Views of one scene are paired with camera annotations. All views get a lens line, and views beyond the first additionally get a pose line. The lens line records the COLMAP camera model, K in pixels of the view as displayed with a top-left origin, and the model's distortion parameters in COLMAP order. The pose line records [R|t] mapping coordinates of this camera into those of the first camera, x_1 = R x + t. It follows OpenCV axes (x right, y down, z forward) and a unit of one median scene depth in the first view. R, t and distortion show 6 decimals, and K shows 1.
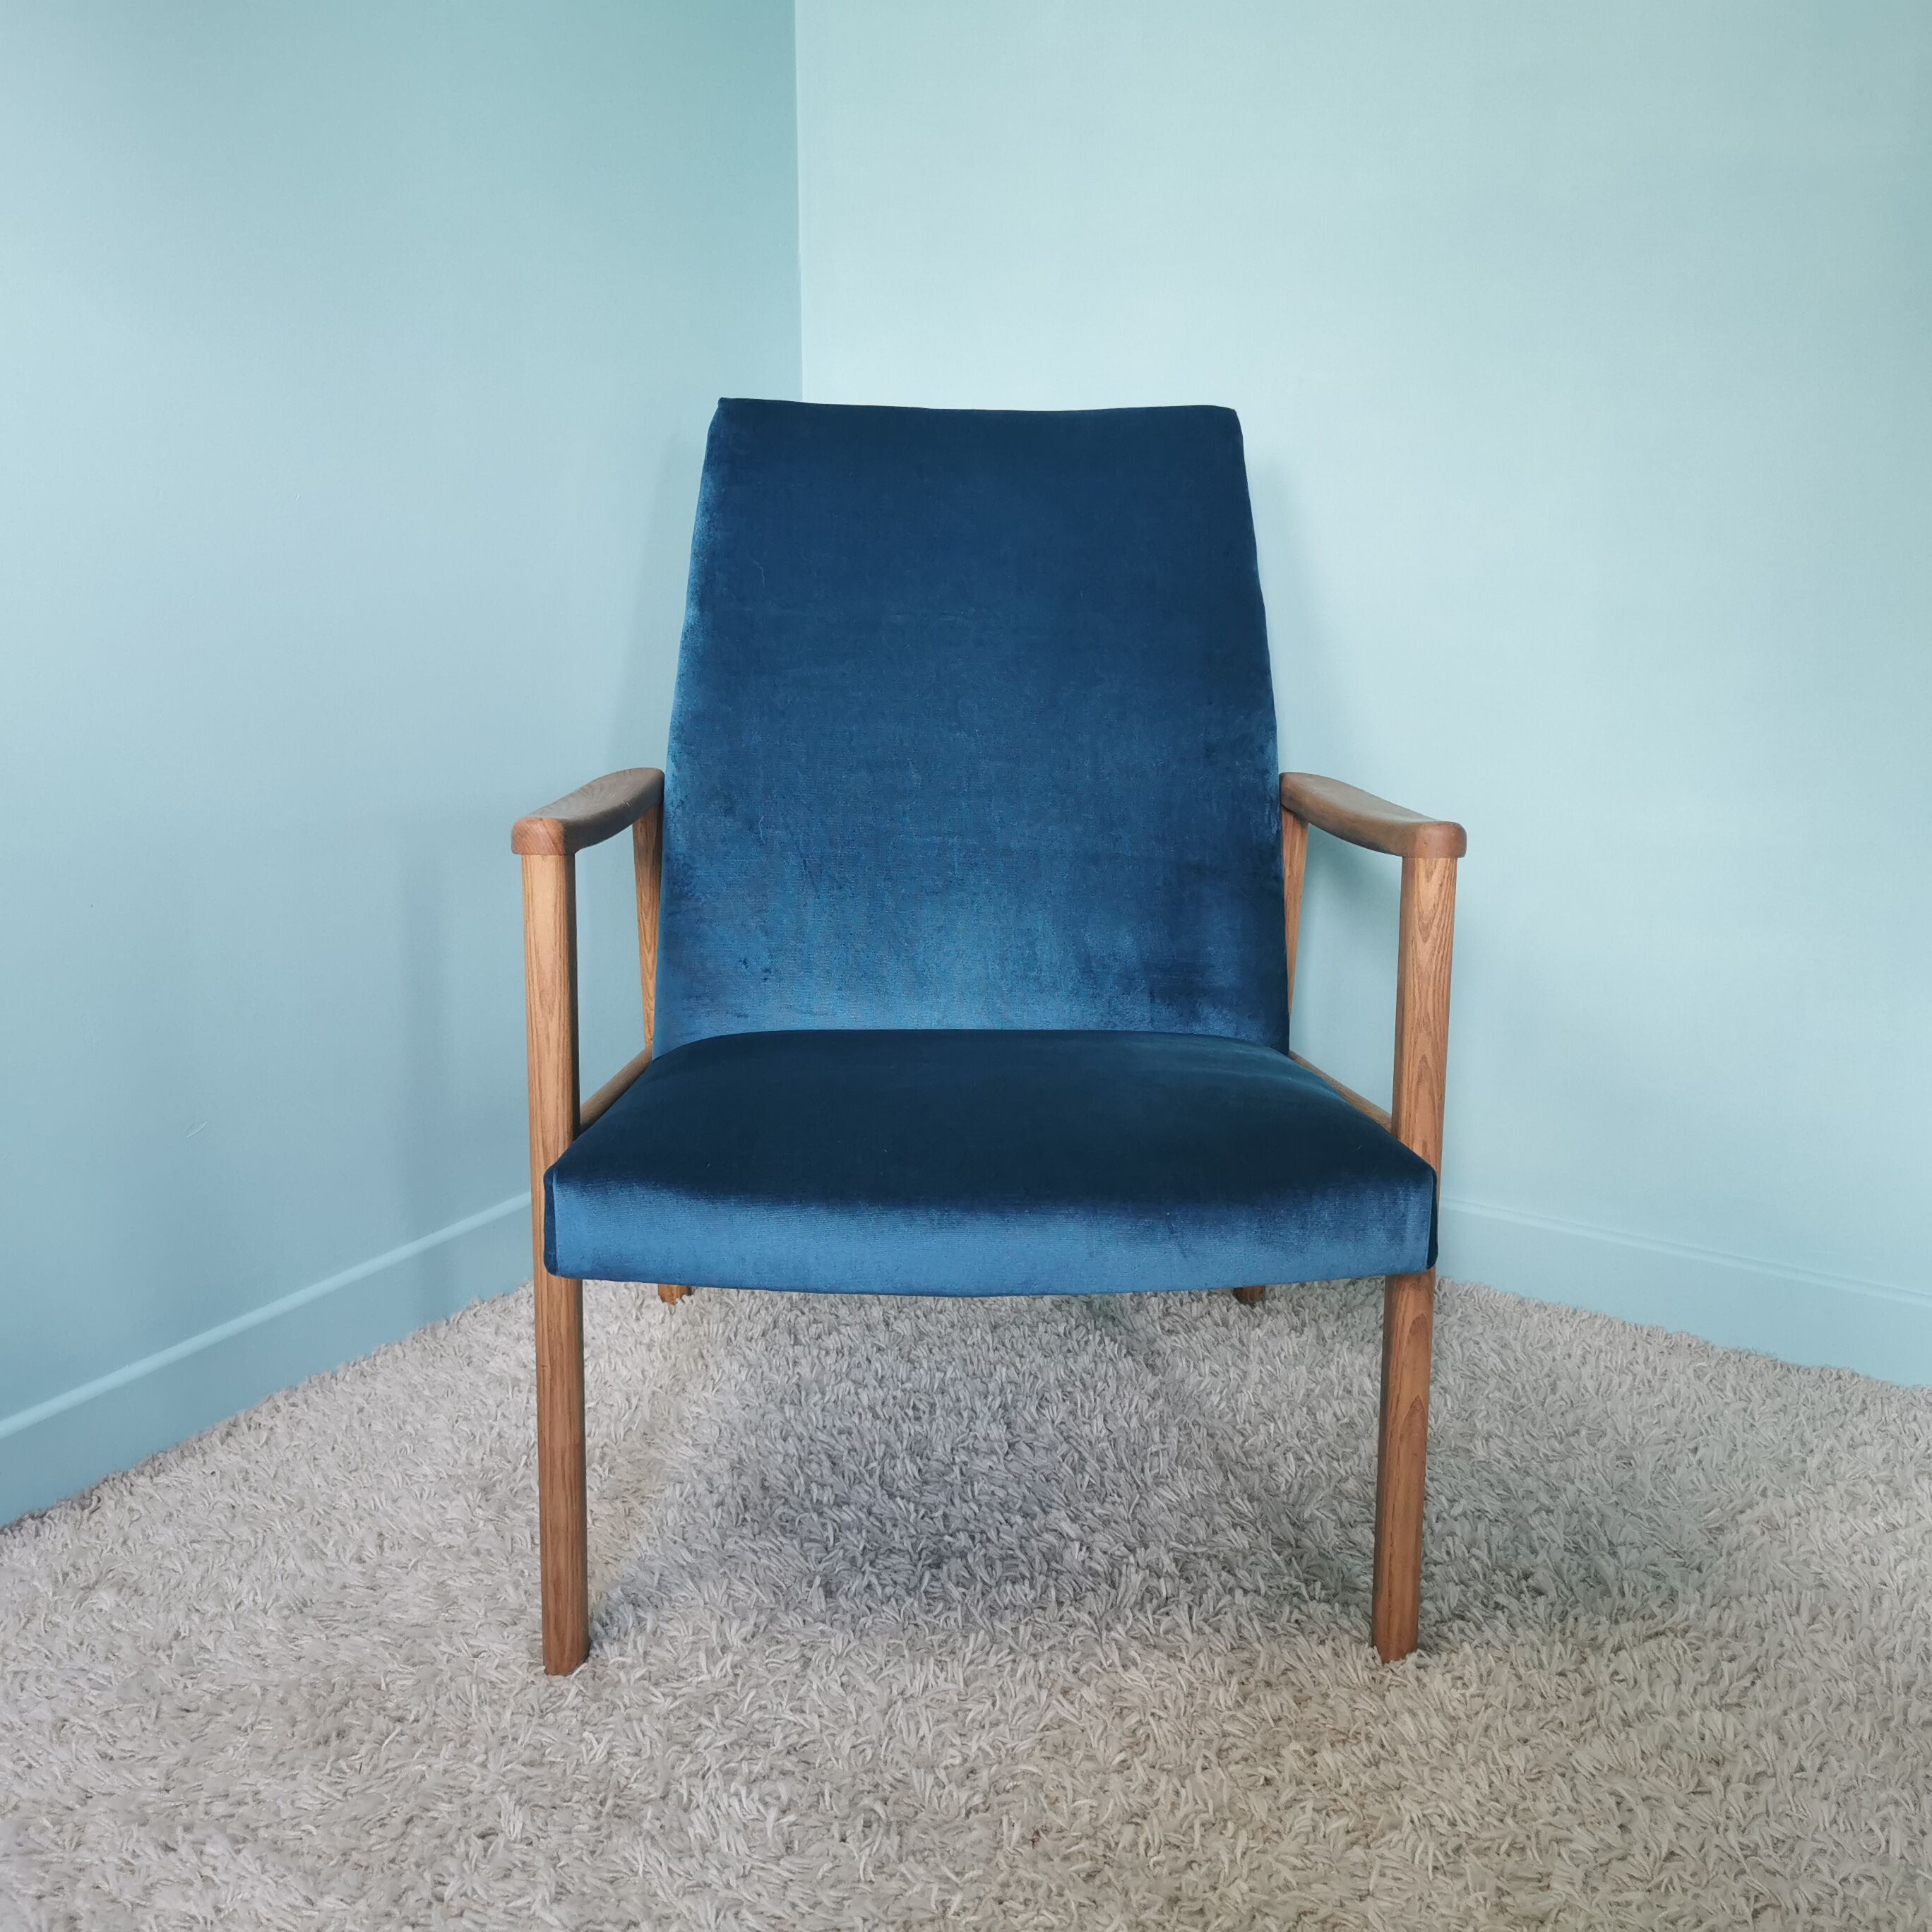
lens RADIAL K [[1984.6, 0, 966.0], [0, 1984.6, 966.0], [0, 0, 1]] dist [0.050763, -0.039531]
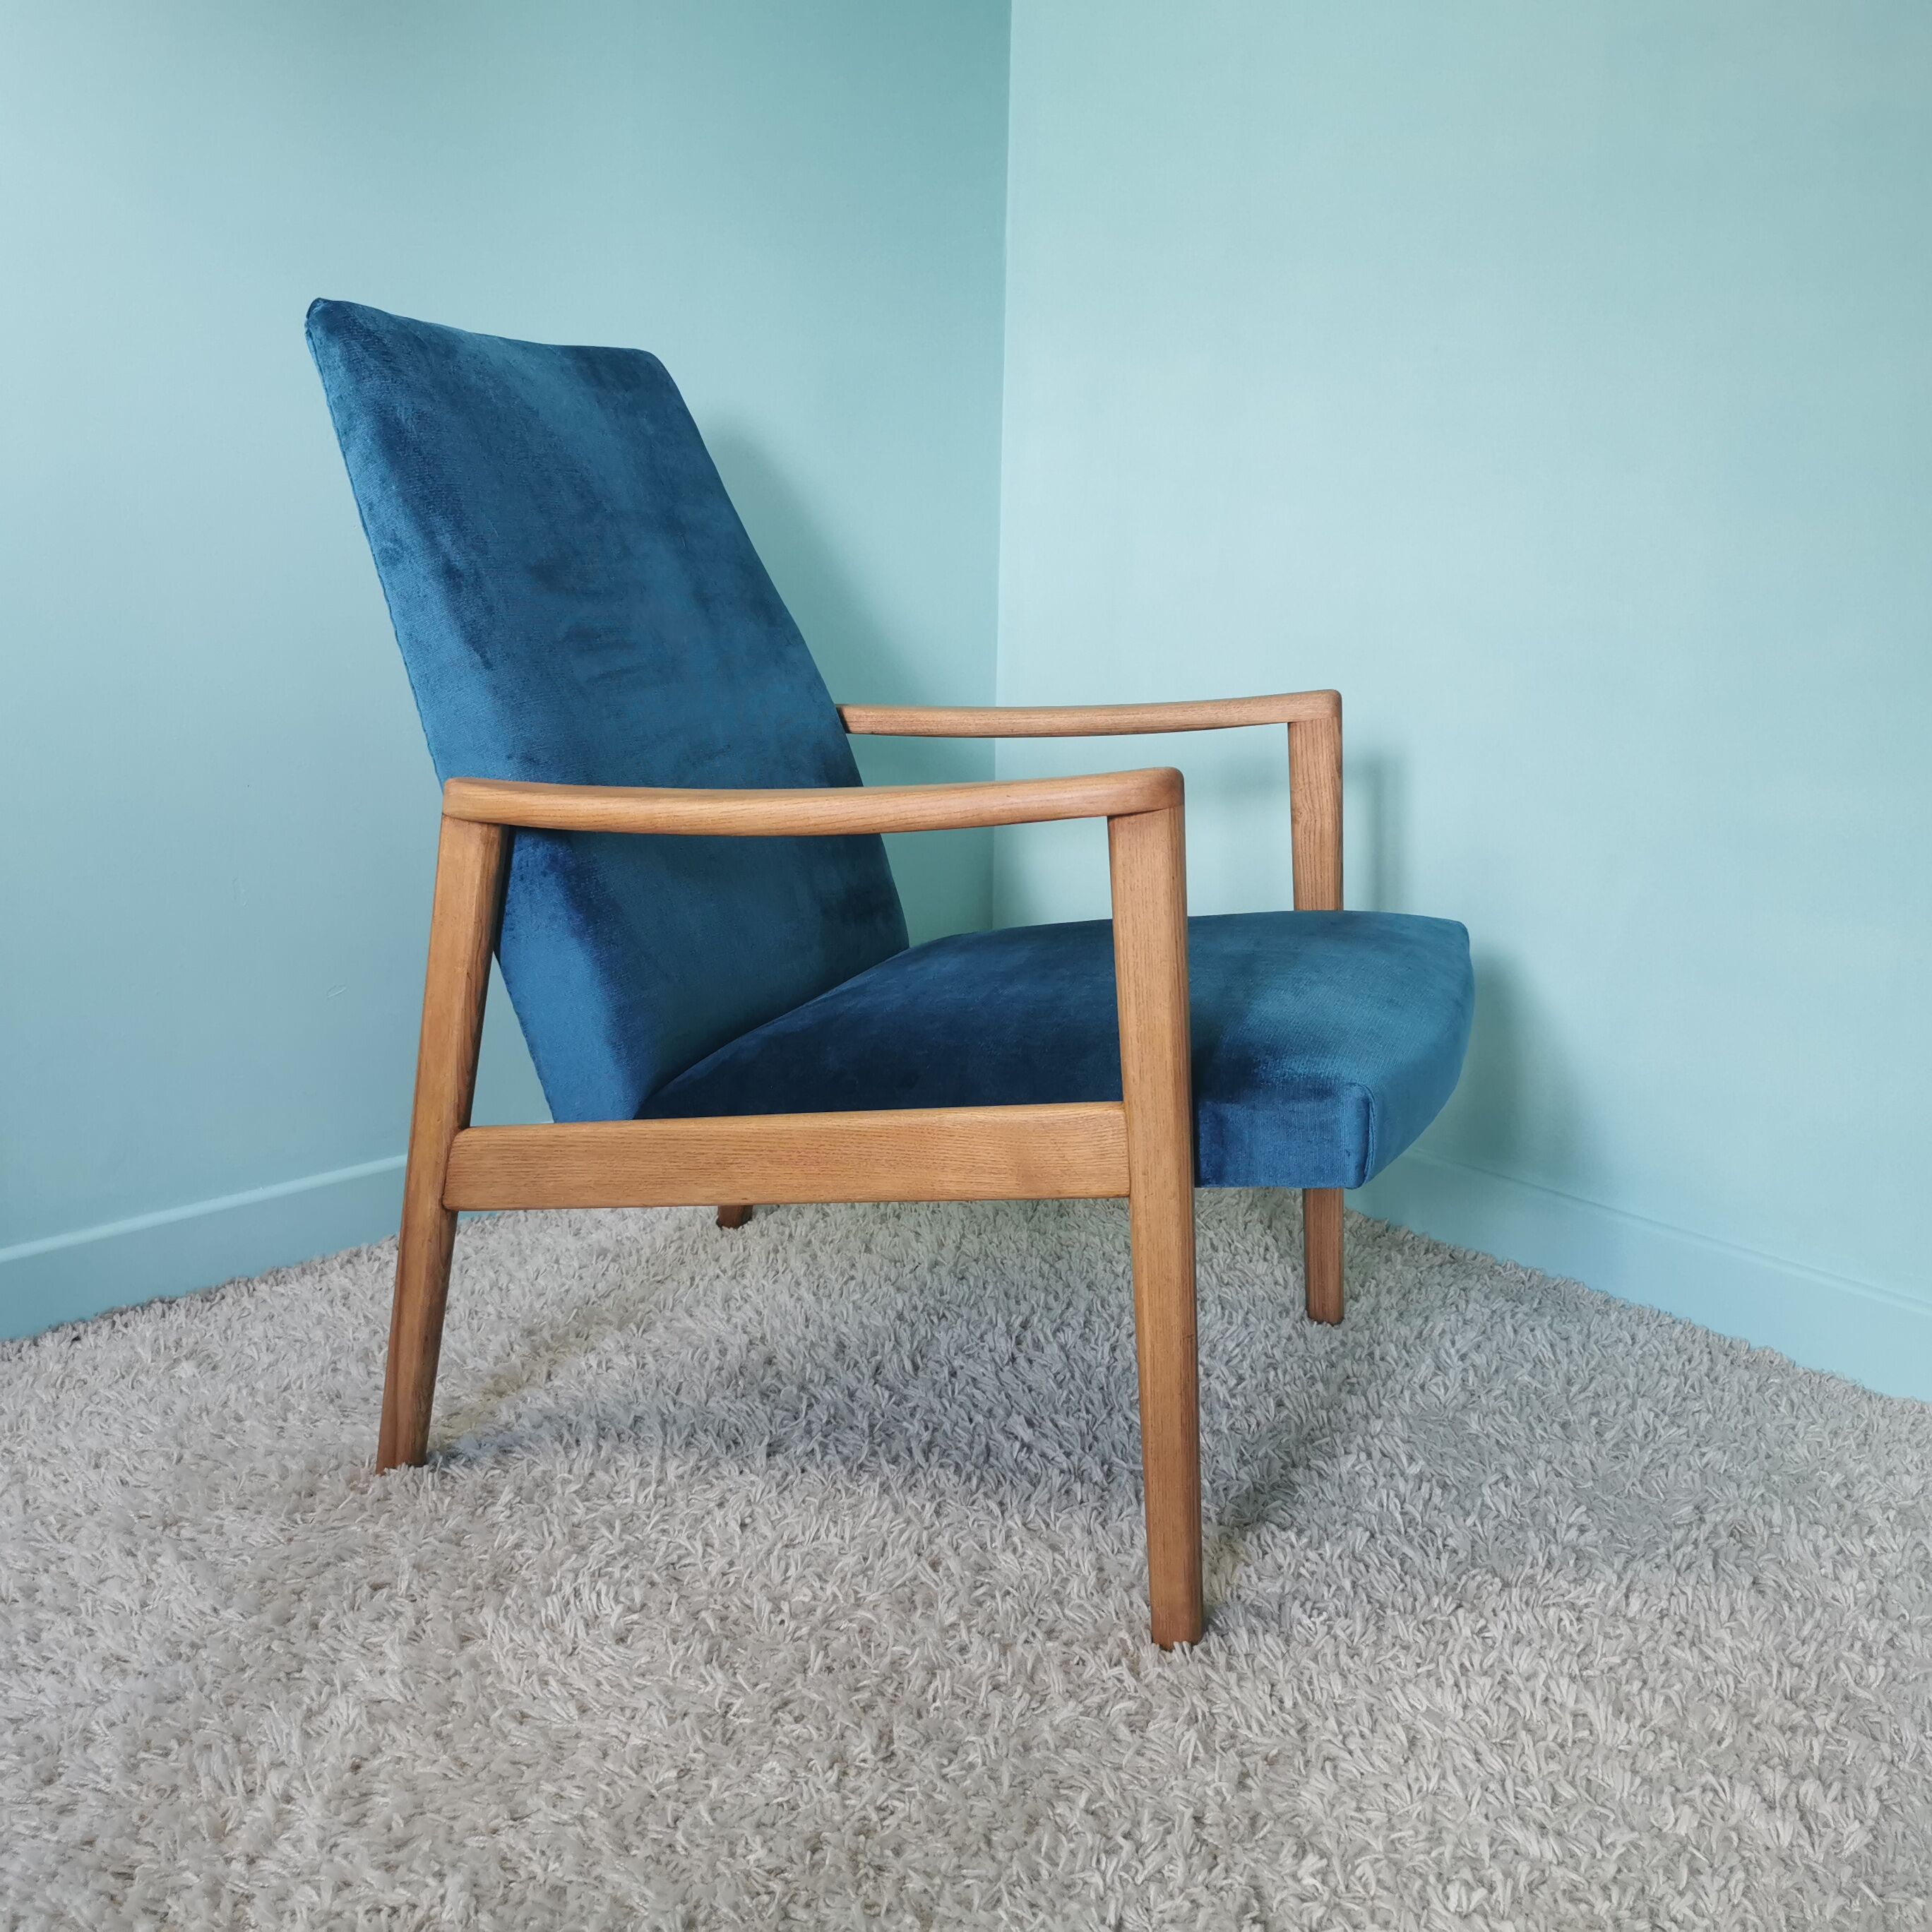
lens RADIAL K [[1984.6, 0, 966.0], [0, 1984.6, 966.0], [0, 0, 1]] dist [0.050763, -0.039531]
pose [[0.965245, 0.076611, -0.249866, 0.299592], [-0.080330, 0.996757, -0.004705, 0.052352], [0.248695, 0.024613, 0.968269, -0.024979]]
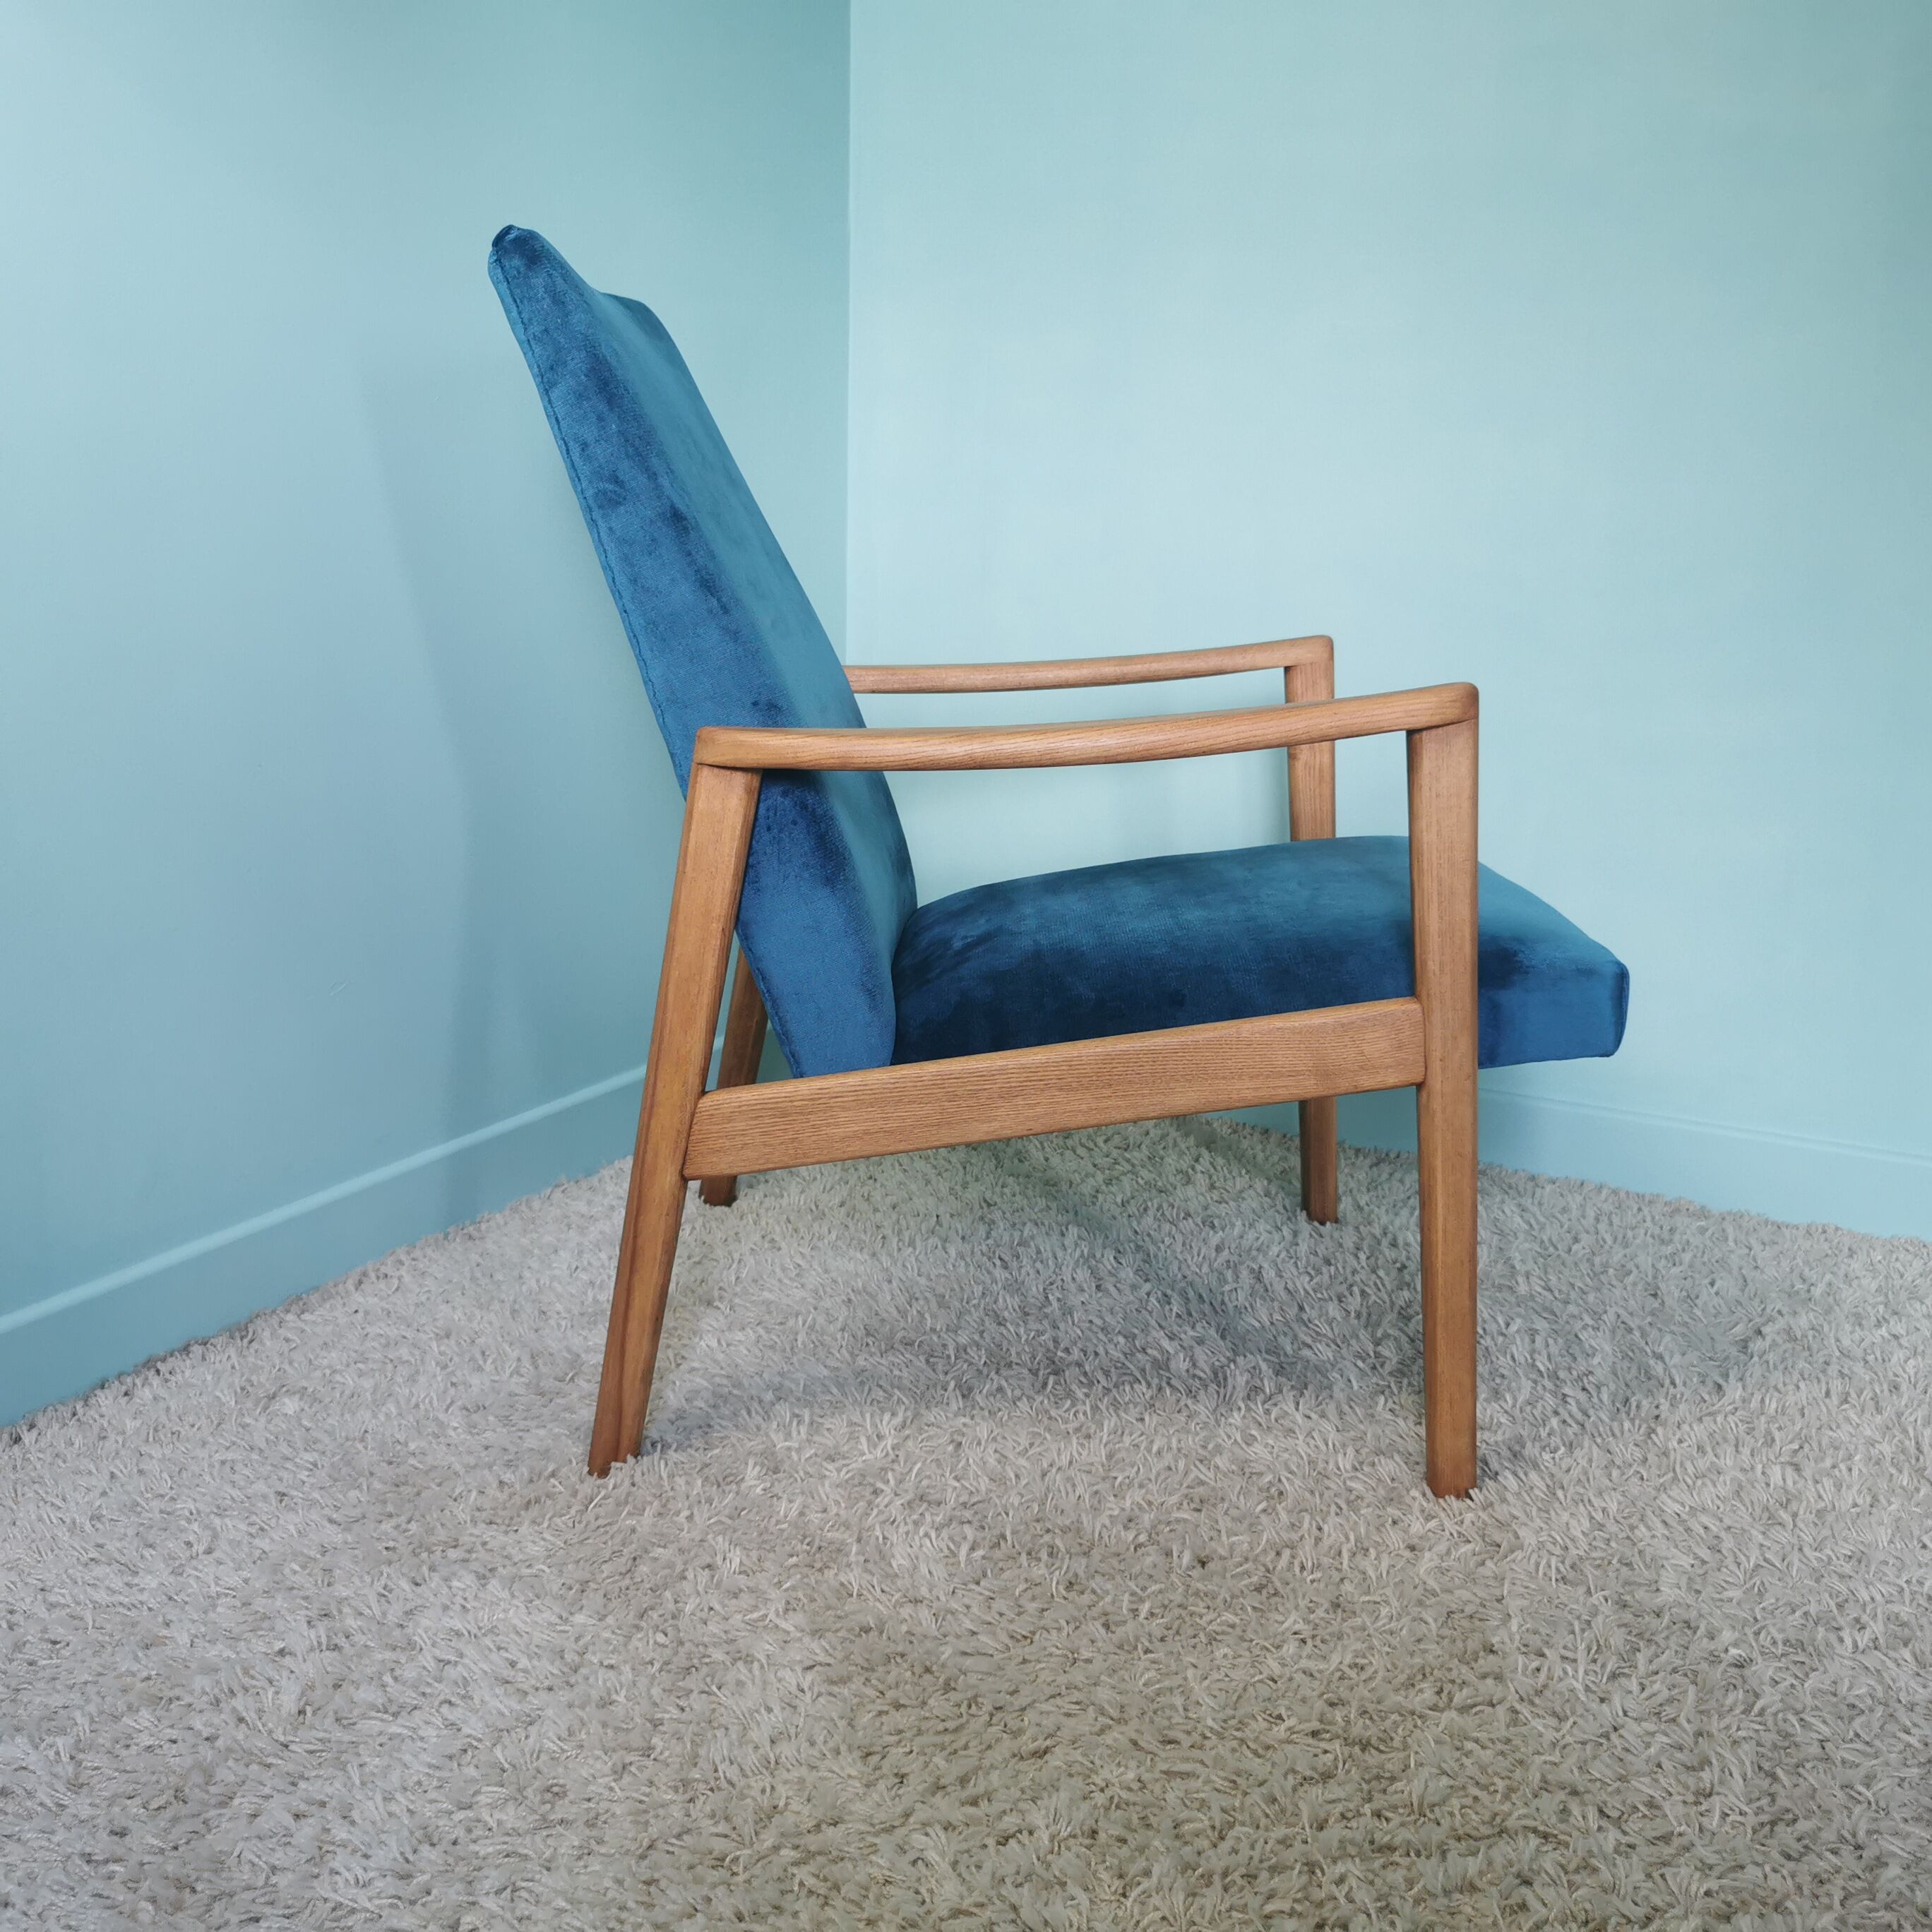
lens RADIAL K [[1984.6, 0, 966.0], [0, 1984.6, 966.0], [0, 0, 1]] dist [0.050763, -0.039531]
pose [[0.997330, 0.001459, 0.073018, -0.156757], [0.000321, 0.999703, -0.024367, 0.114693], [-0.073032, 0.024325, 0.997033, -0.092367]]
